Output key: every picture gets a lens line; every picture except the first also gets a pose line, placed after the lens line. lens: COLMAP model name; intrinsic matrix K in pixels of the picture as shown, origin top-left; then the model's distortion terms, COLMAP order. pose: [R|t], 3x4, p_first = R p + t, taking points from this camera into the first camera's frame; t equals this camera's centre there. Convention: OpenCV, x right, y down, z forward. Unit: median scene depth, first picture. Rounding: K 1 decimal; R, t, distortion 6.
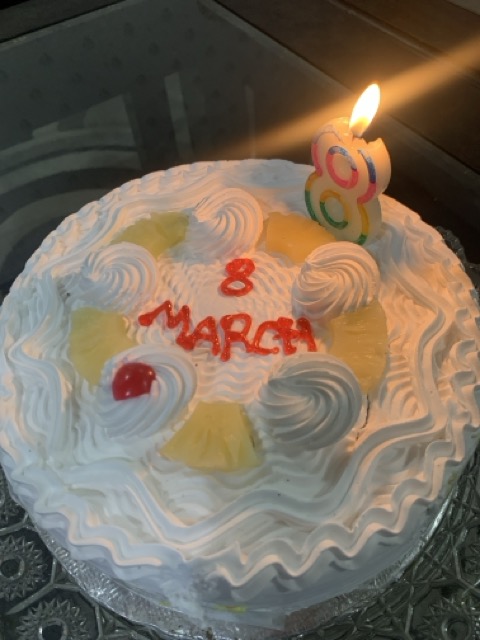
lens RADIAL K [[493.6, 0, 244.2], [0, 493.6, 330.6], [0, 0, 1]] dist [0.009310, -0.005886]
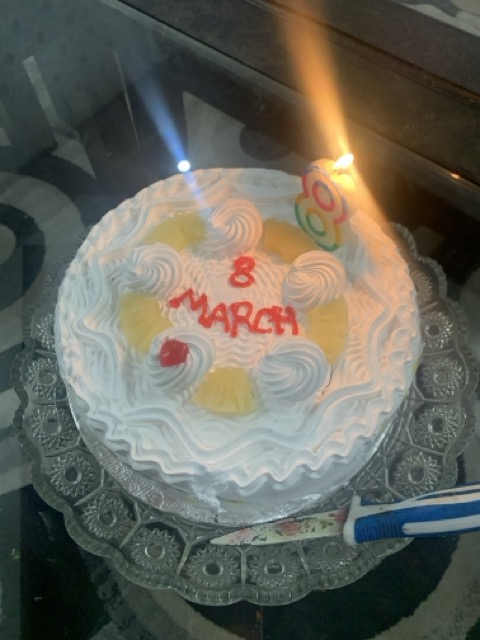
lens RADIAL K [[493.6, 0, 238.7], [0, 493.6, 320.2], [0, 0, 1]] dist [0.009310, -0.005886]
pose [[0.998551, 0.030582, 0.044289, -0.084728], [-0.035823, 0.991779, 0.122848, -0.154343], [-0.040168, -0.124257, 0.991437, -0.377023]]
